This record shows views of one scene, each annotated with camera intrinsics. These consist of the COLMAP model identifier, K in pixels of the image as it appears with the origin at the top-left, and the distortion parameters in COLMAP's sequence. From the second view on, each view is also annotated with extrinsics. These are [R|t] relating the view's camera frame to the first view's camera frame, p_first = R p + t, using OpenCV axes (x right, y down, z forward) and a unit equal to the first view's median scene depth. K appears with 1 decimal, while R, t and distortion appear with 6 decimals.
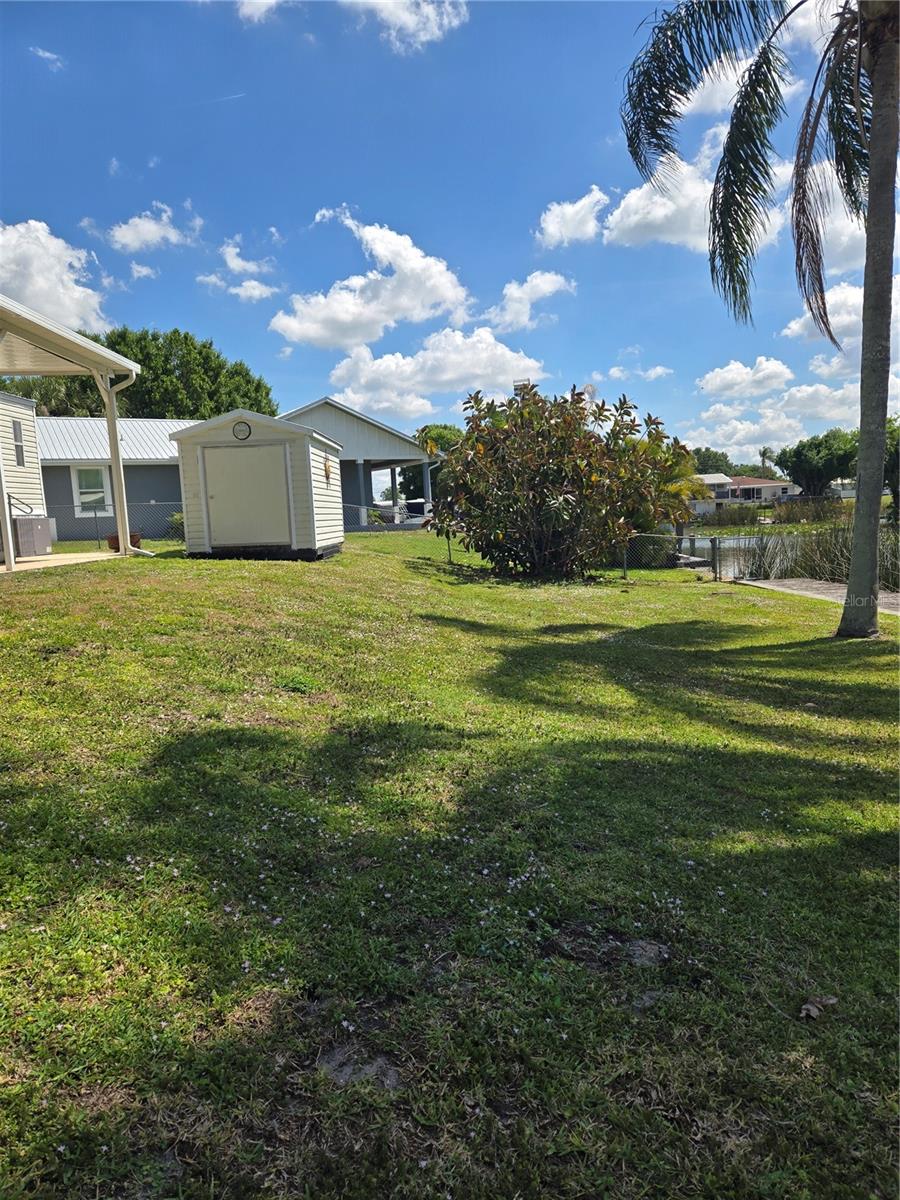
lens RADIAL K [[799.3, 0, 440.9], [0, 799.3, 613.2], [0, 0, 1]] dist [0.076501, -0.061816]
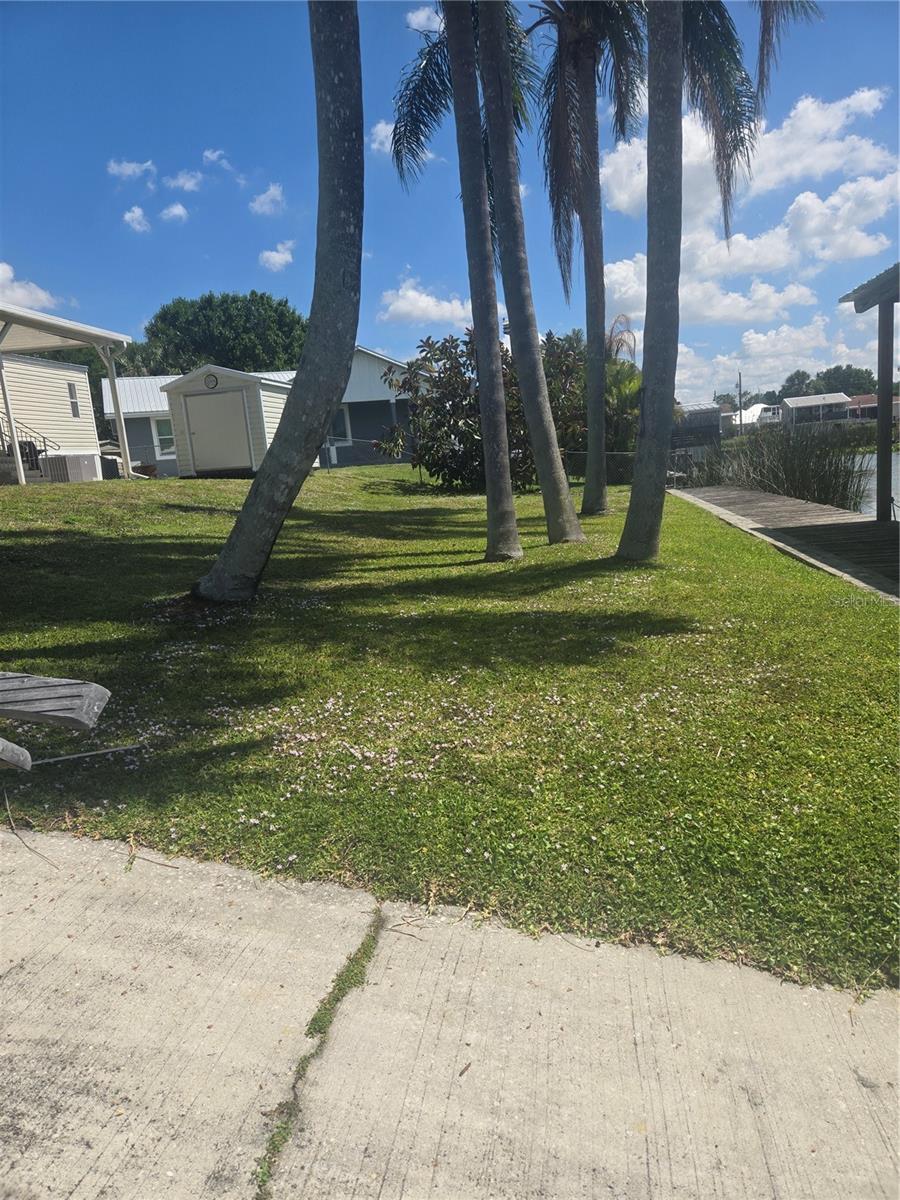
lens RADIAL K [[799.3, 0, 448.6], [0, 799.3, 600.2], [0, 0, 1]] dist [0.076501, -0.061816]
pose [[0.985835, -0.011648, -0.167310, 0.128998], [0.021159, 0.998253, 0.055174, 0.024267], [0.166375, -0.057933, 0.984359, -0.094134]]
